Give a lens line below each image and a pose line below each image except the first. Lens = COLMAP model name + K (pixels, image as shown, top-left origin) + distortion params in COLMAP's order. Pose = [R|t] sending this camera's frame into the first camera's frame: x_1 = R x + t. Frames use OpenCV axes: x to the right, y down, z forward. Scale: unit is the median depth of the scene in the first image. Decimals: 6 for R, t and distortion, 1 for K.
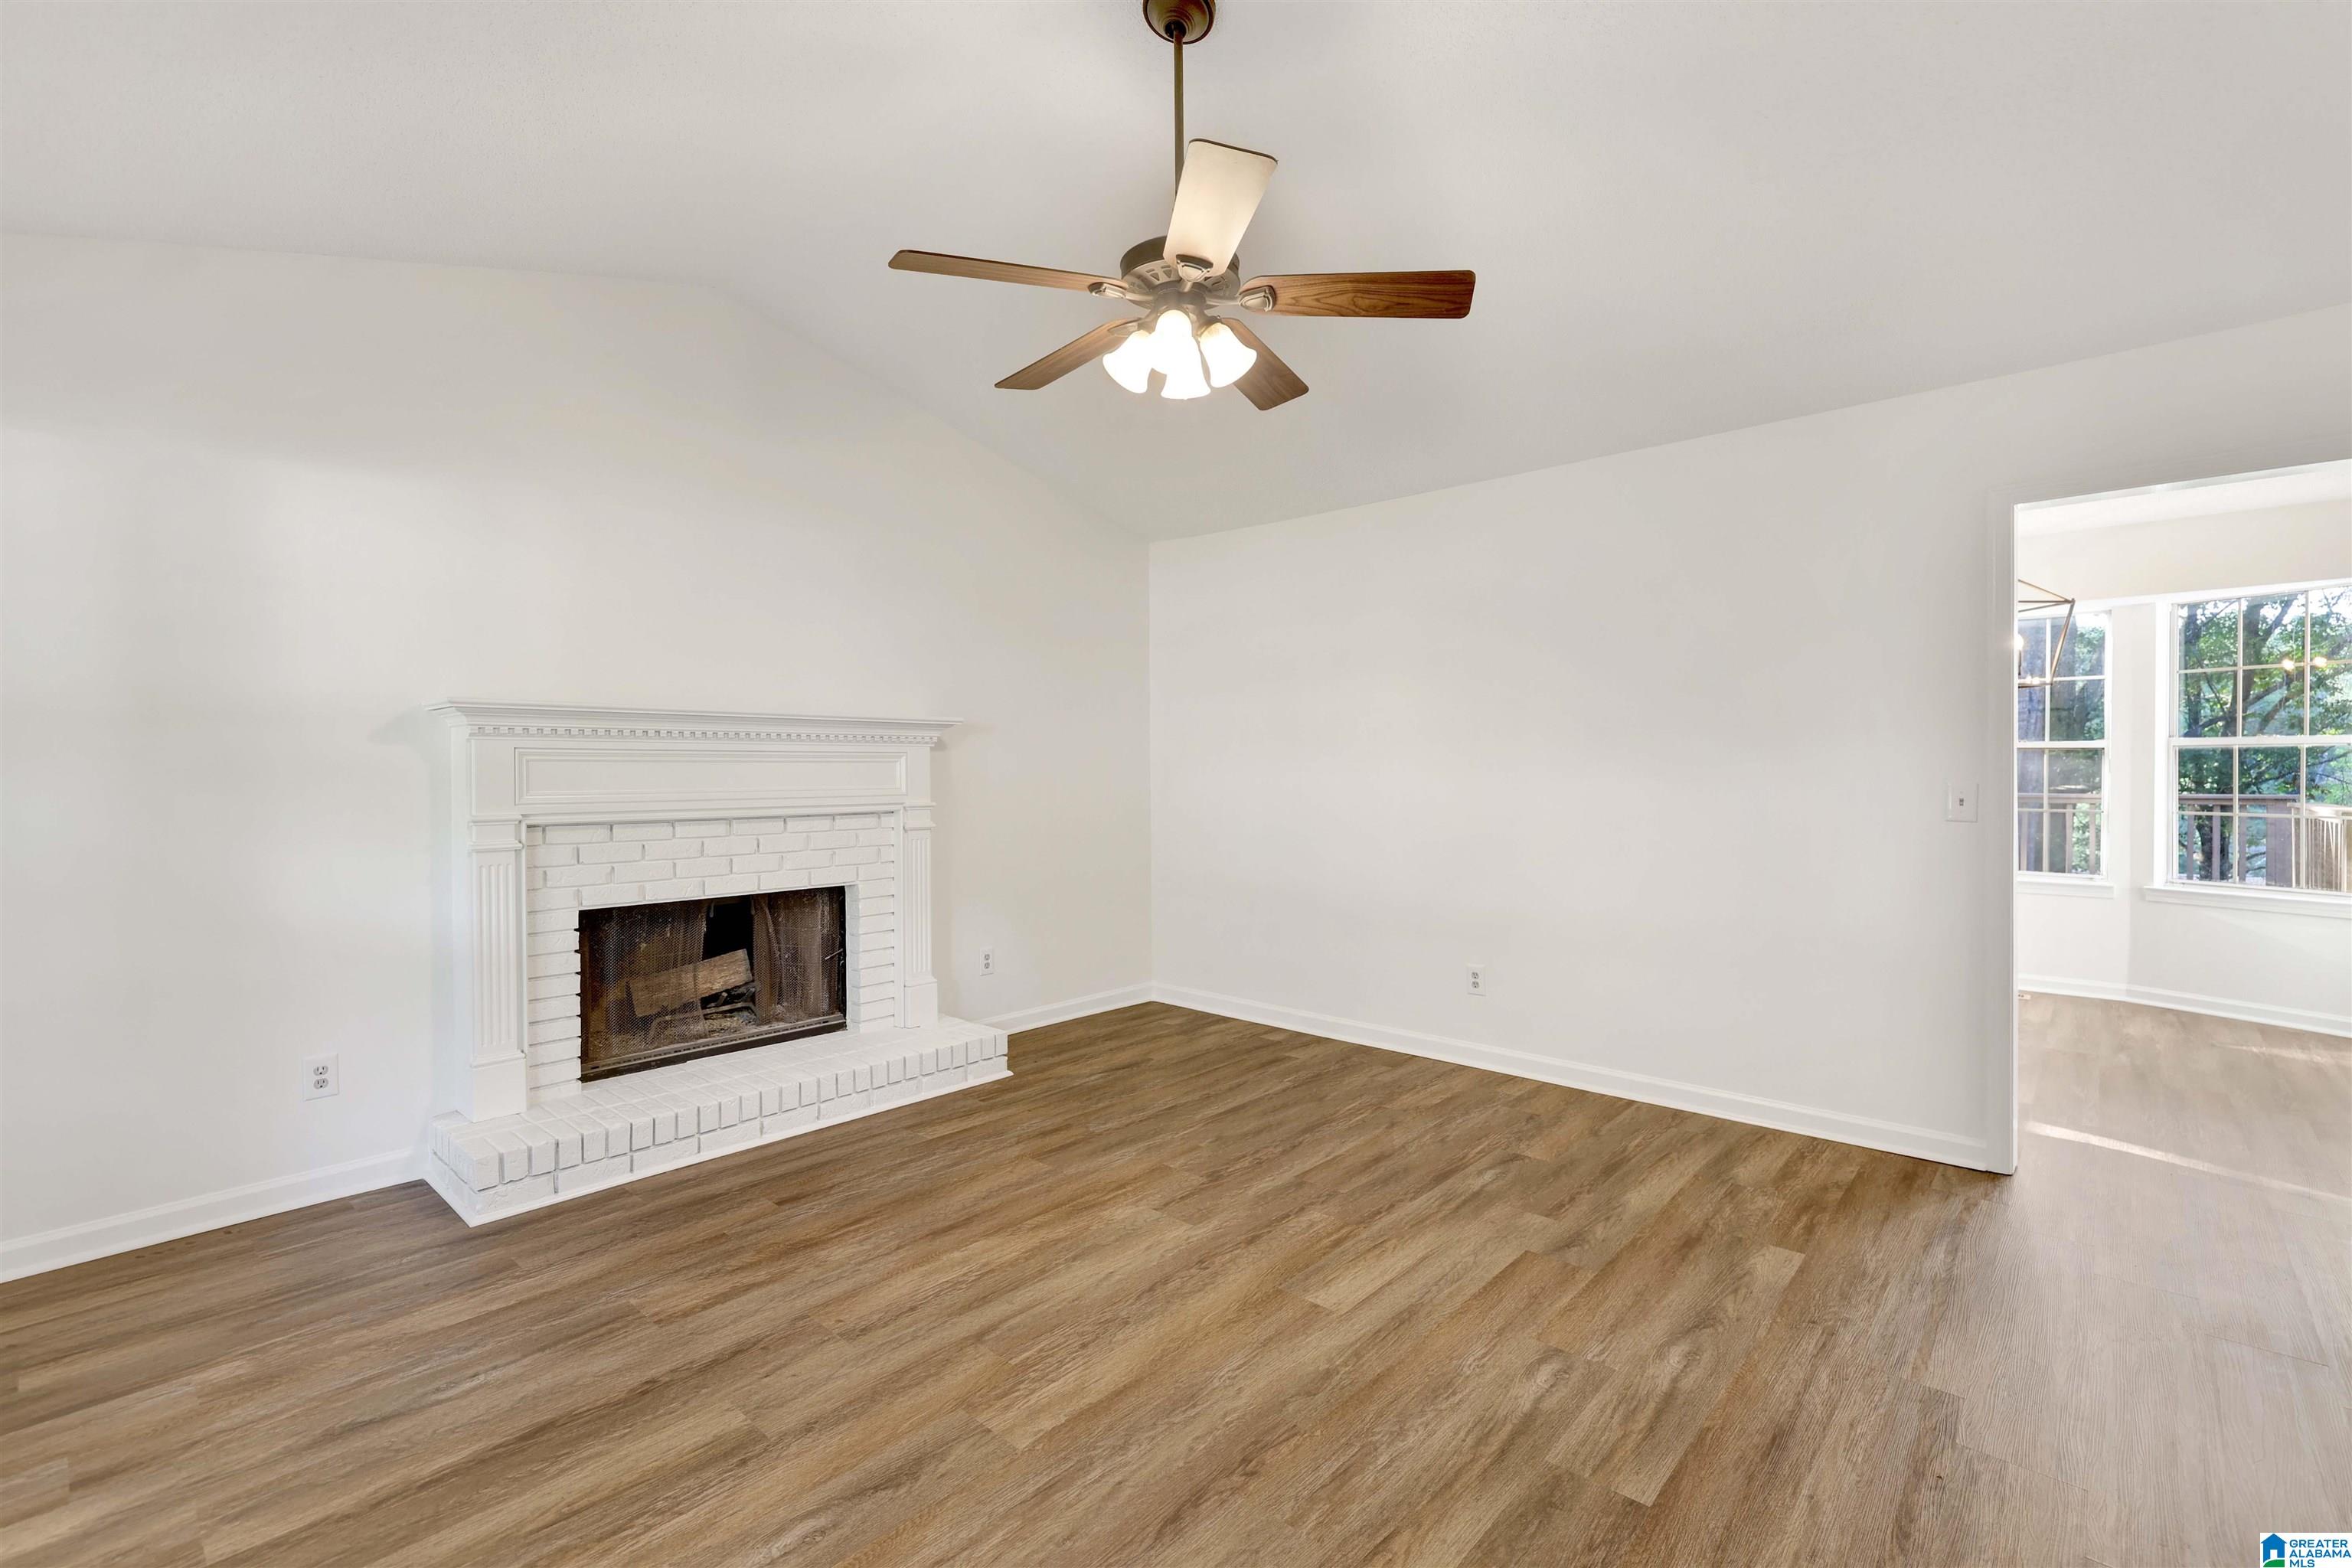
lens RADIAL K [[1033.9, 0, 1163.3], [0, 1033.9, 780.7], [0, 0, 1]] dist [0.001471, 0.000162]
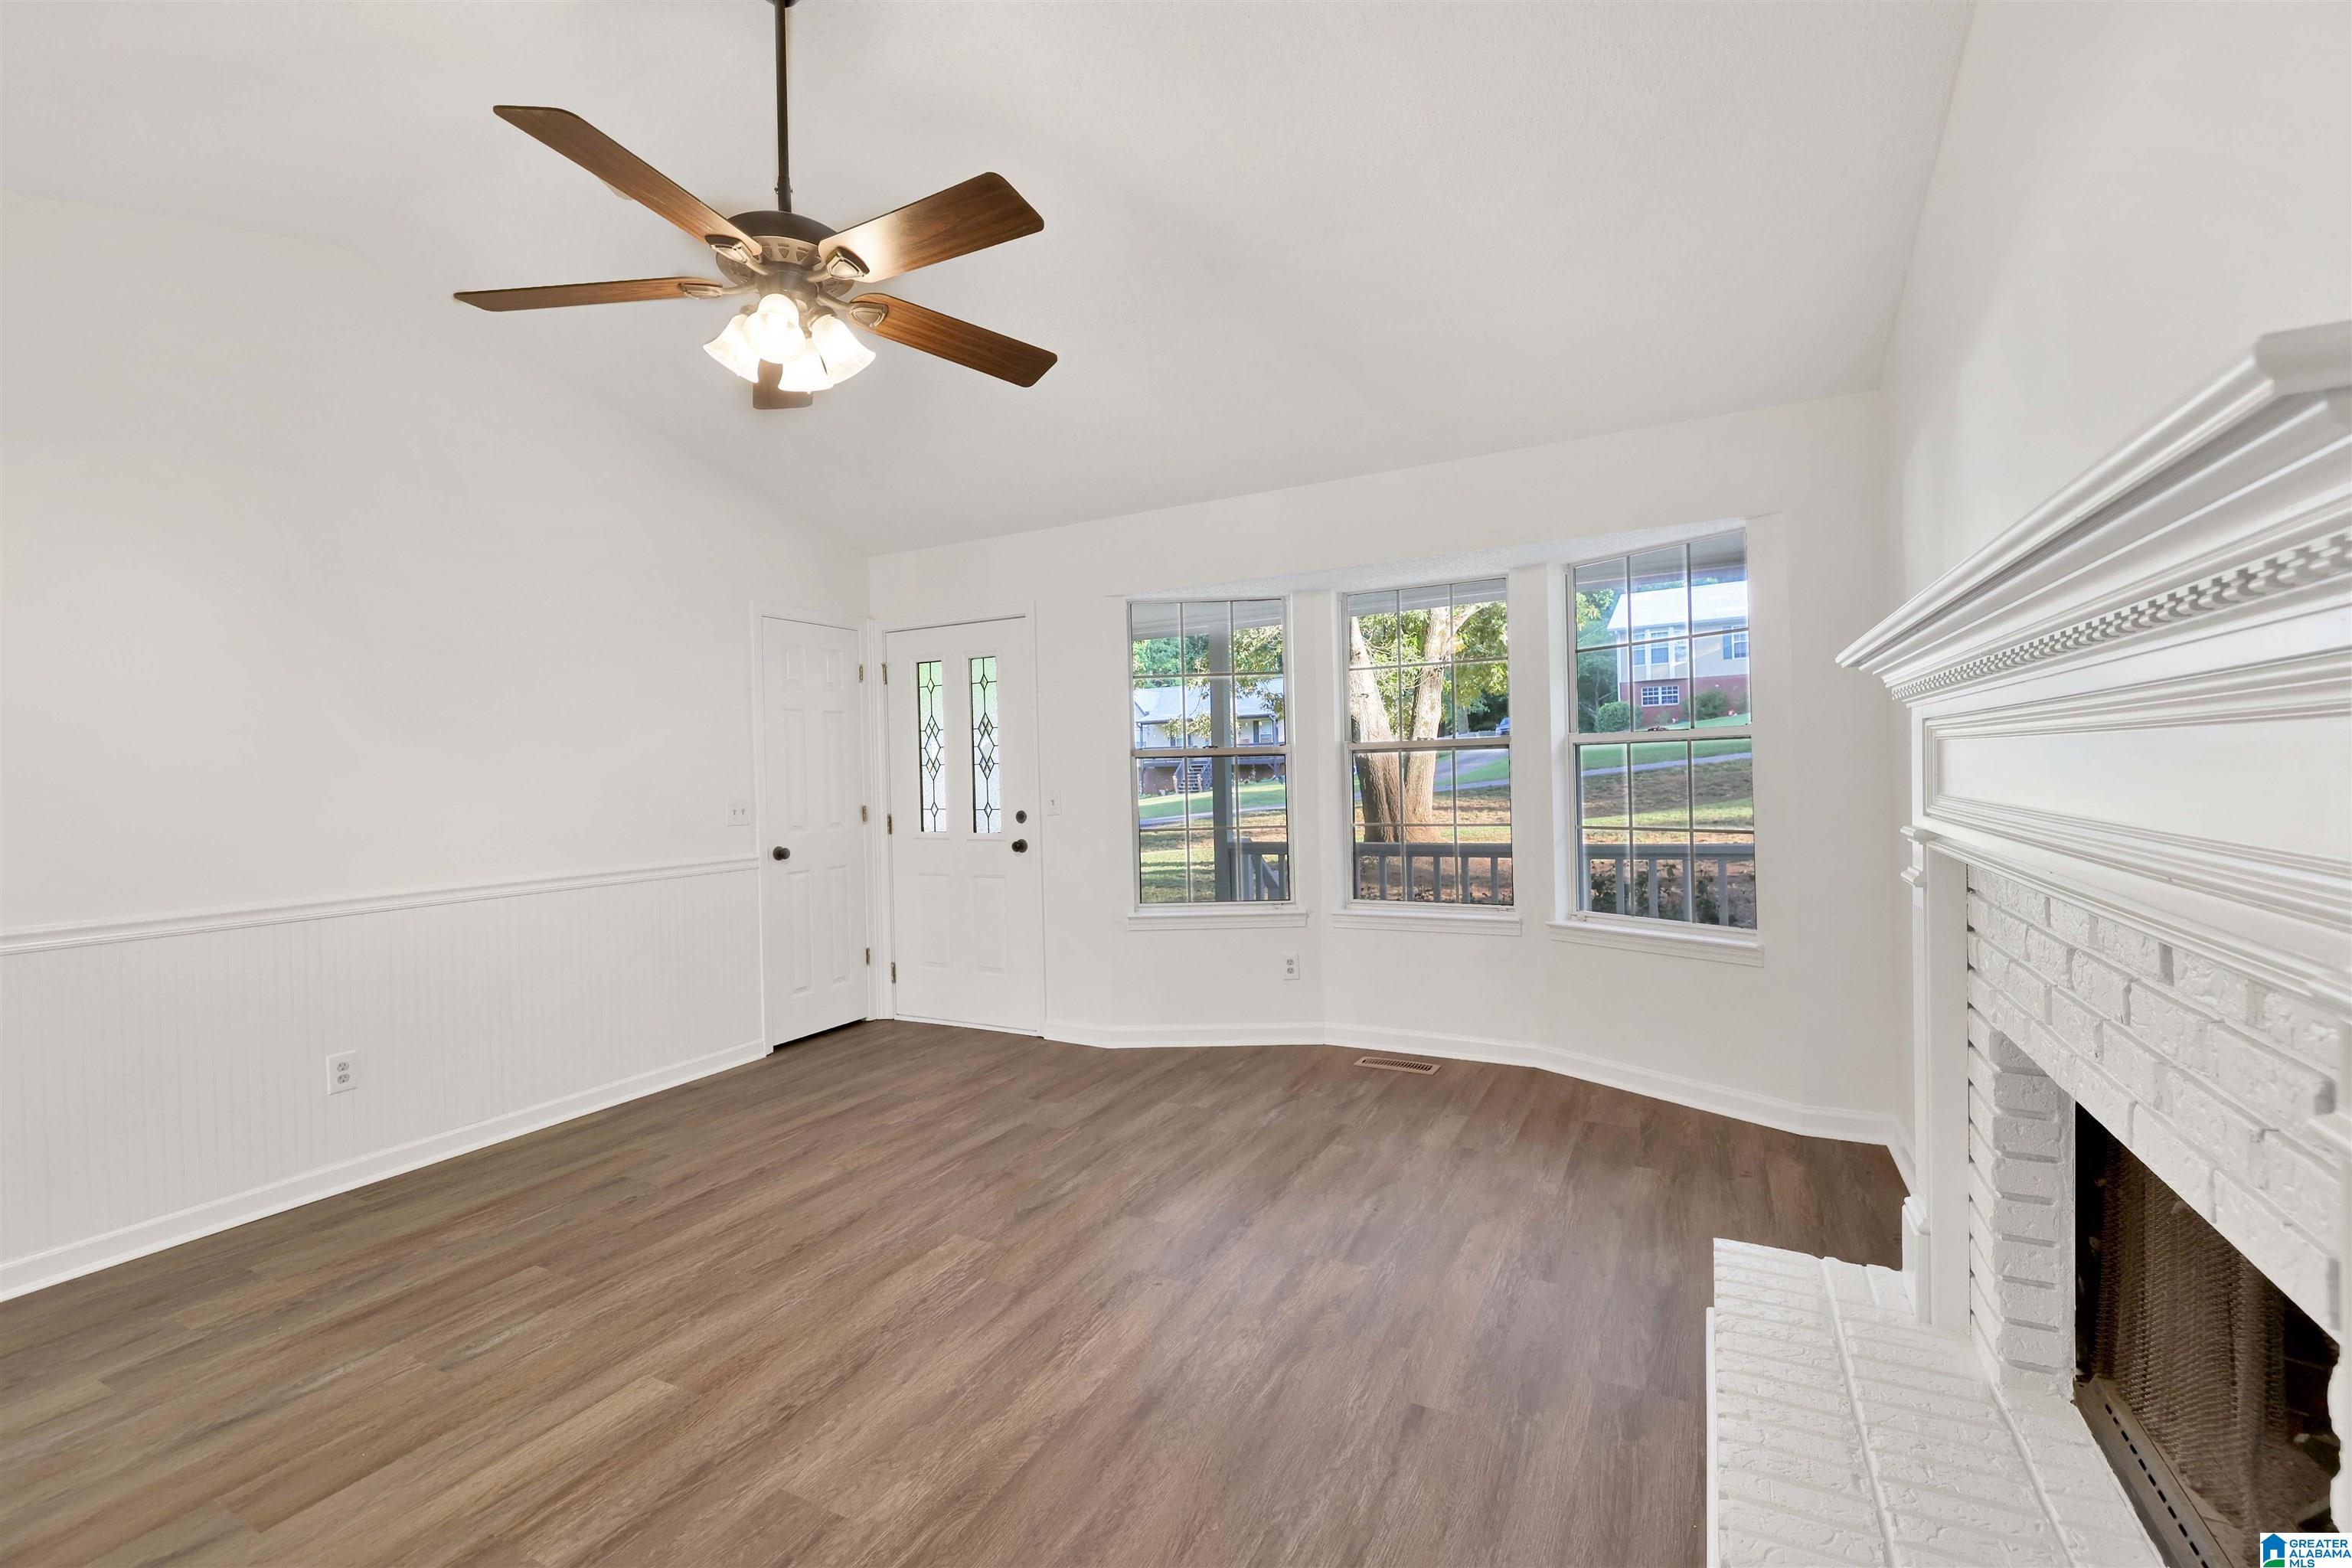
lens RADIAL K [[1033.9, 0, 1176.5], [0, 1033.9, 775.8], [0, 0, 1]] dist [0.001471, 0.000162]
pose [[-0.967430, 0.033084, -0.250966, -0.059024], [0.029161, 0.999388, 0.019334, -0.024770], [0.251452, 0.011386, -0.967803, 1.589668]]
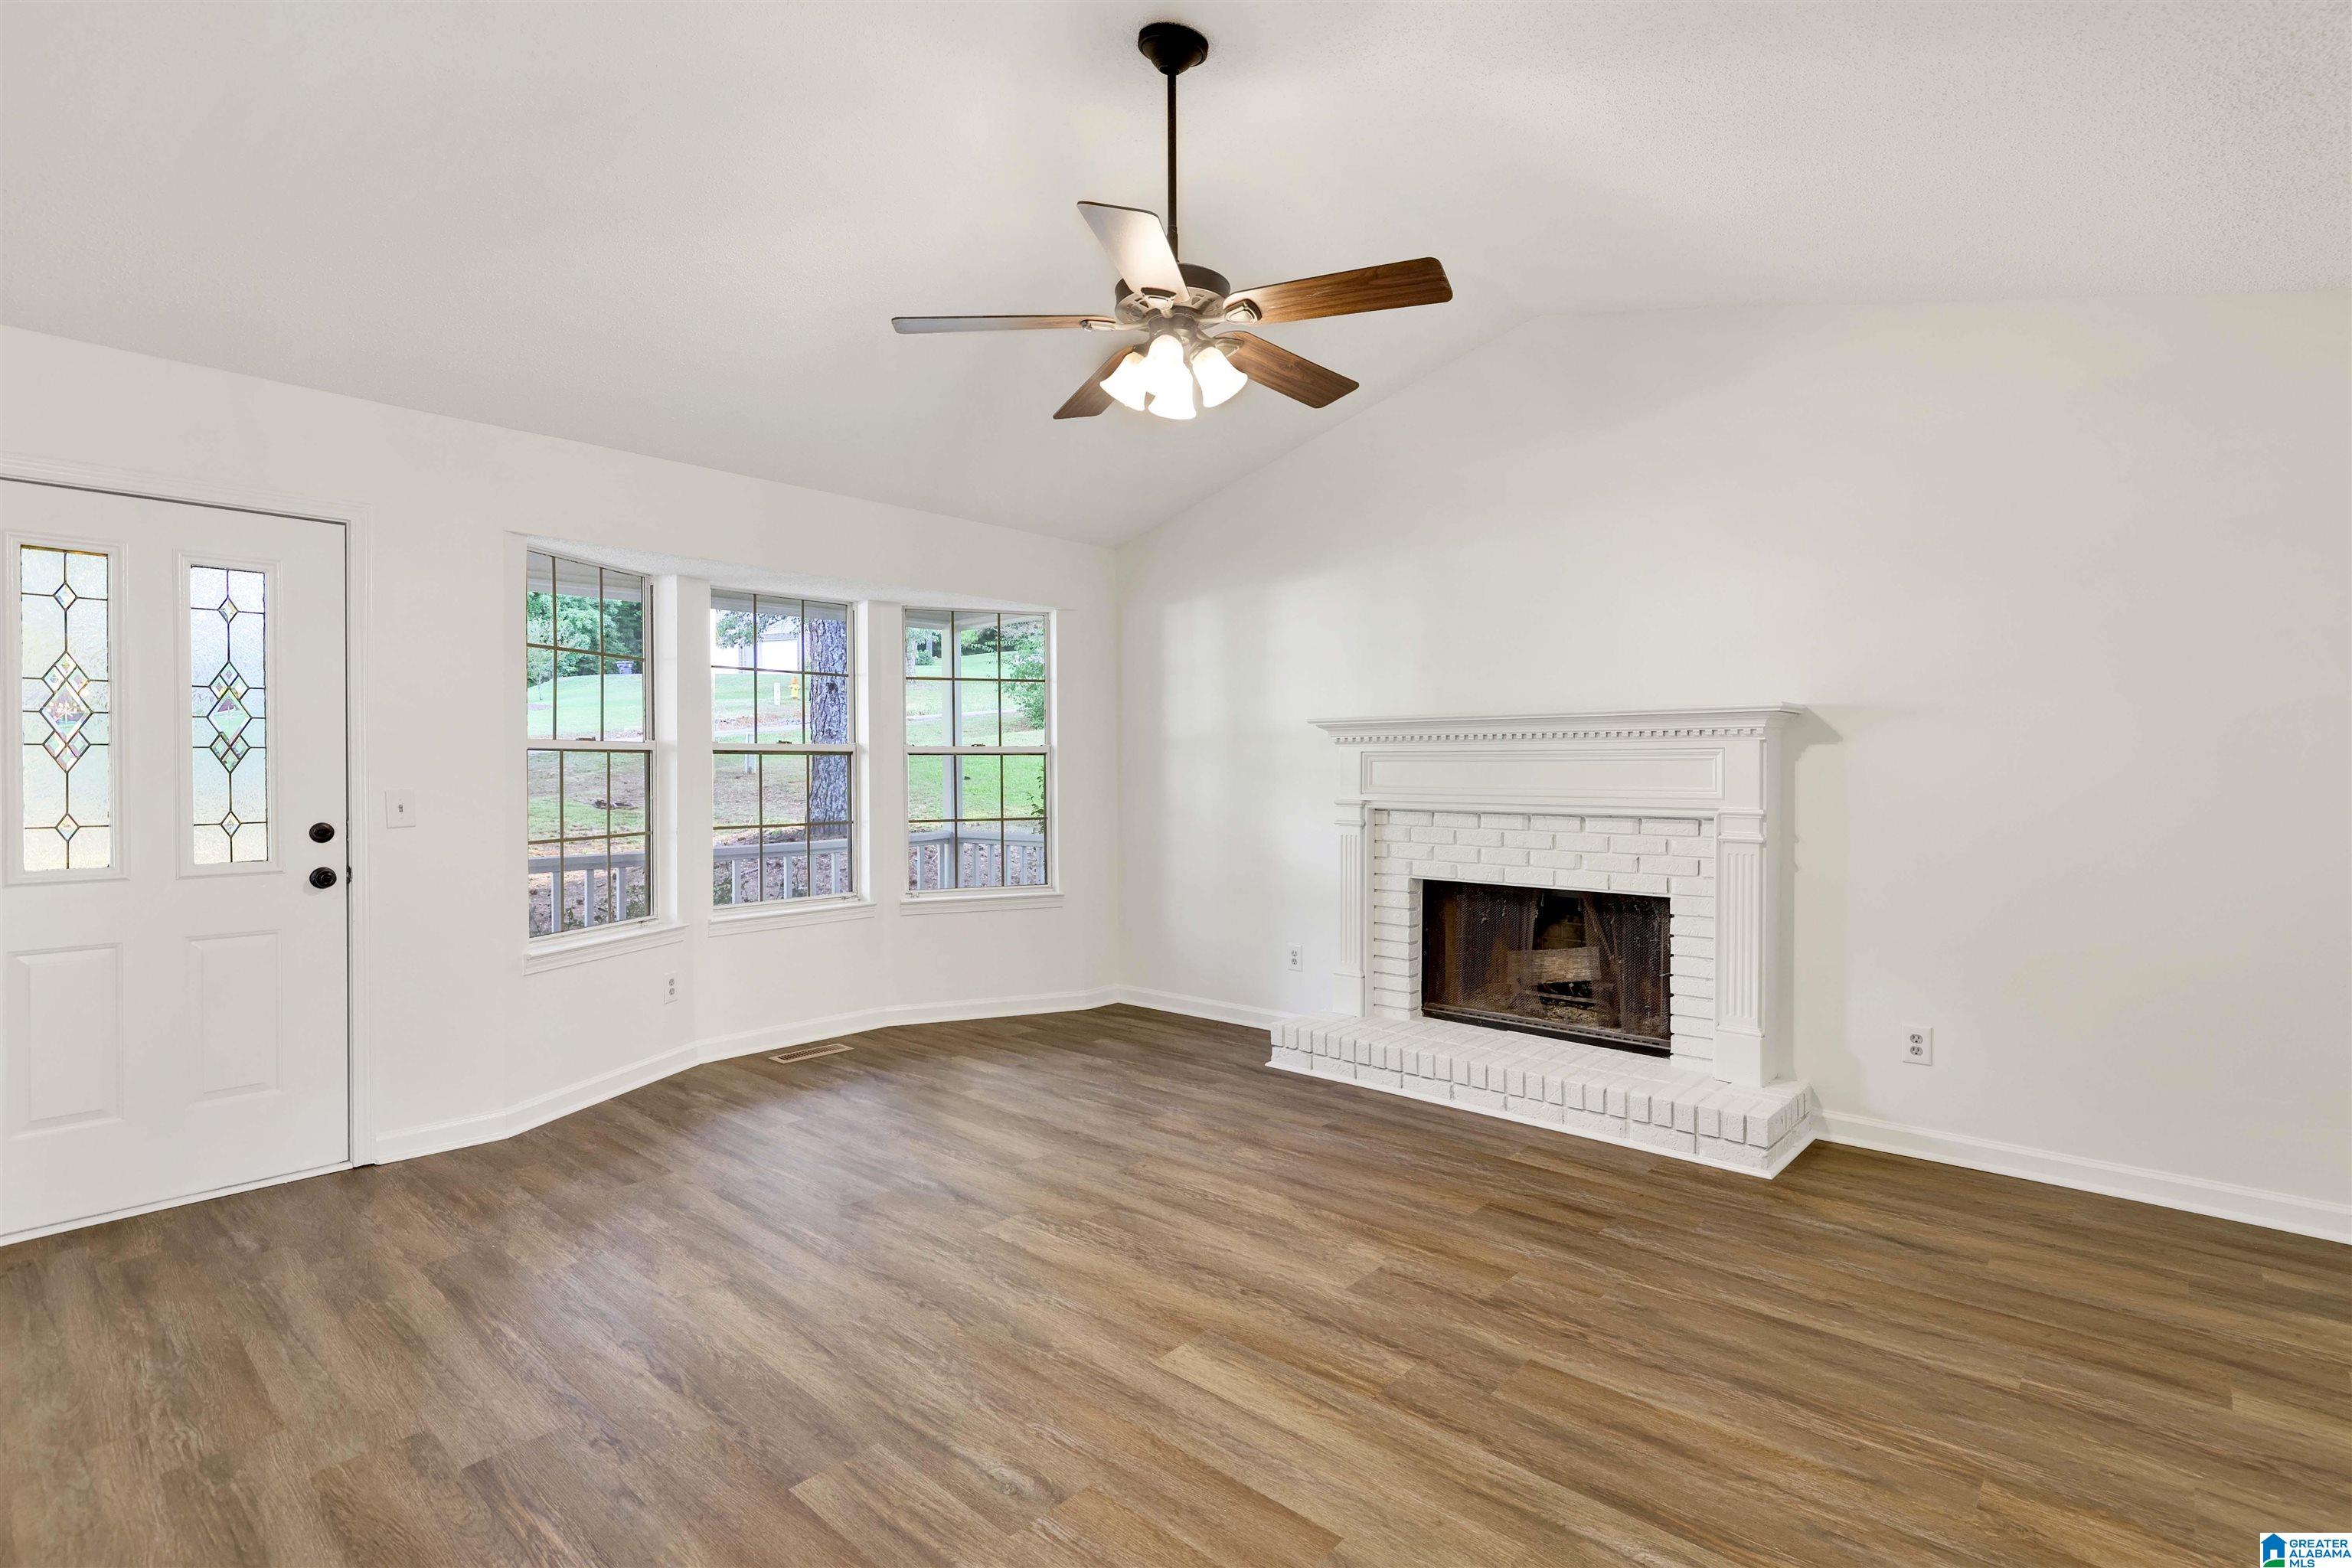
lens RADIAL K [[1105.7, 0, 1177.7], [0, 1105.7, 778.7], [0, 0, 1]] dist [-0.001251, 0.000039]
pose [[0.018212, 0.015346, -0.999716, 0.904967], [-0.011136, 0.999823, 0.015145, -0.016612], [0.999772, 0.010857, 0.018380, 0.784990]]
